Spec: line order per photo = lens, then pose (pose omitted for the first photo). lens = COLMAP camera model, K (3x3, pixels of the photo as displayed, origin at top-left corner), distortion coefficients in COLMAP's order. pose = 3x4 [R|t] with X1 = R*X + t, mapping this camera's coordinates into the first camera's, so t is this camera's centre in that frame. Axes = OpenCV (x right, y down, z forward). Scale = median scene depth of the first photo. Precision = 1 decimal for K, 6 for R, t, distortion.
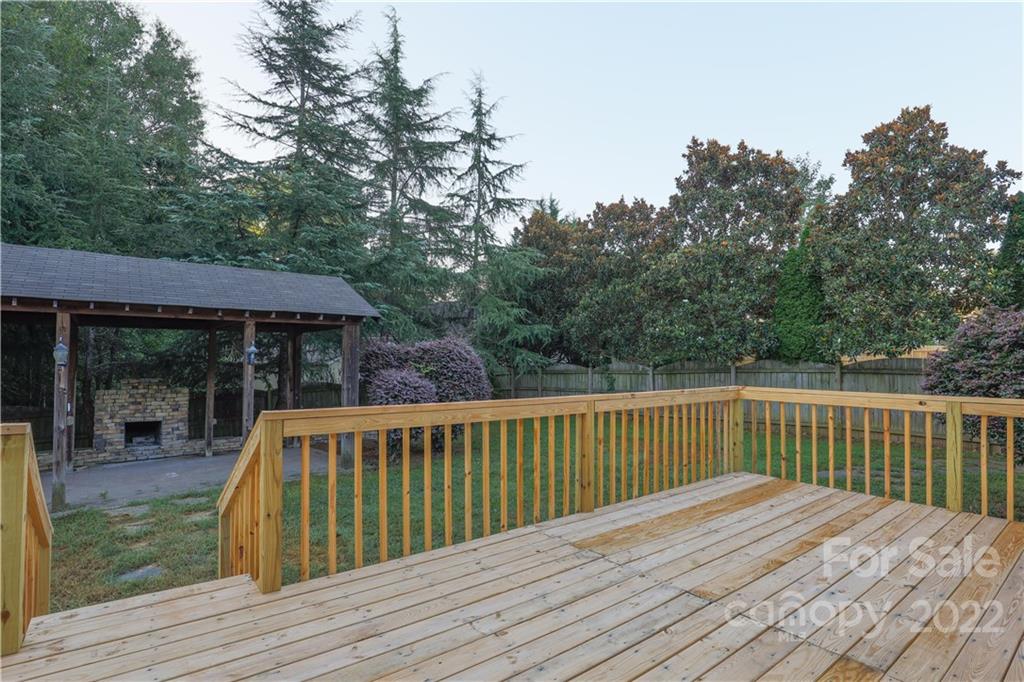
lens RADIAL K [[500.1, 0, 505.1], [0, 500.1, 340.8], [0, 0, 1]] dist [-0.030498, 0.002381]
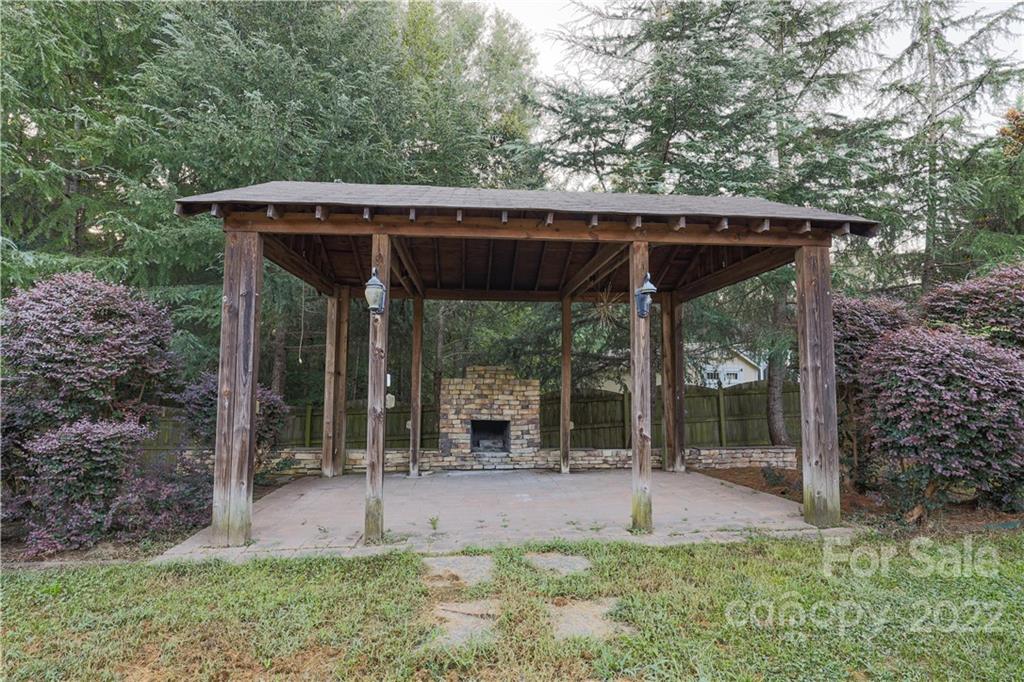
lens RADIAL K [[500.1, 0, 509.4], [0, 500.1, 341.3], [0, 0, 1]] dist [-0.030498, 0.002381]
pose [[0.820797, -0.042543, -0.569634, -0.252359], [0.016269, 0.998559, -0.051135, 0.079964], [0.570989, 0.032704, 0.820306, 0.360881]]
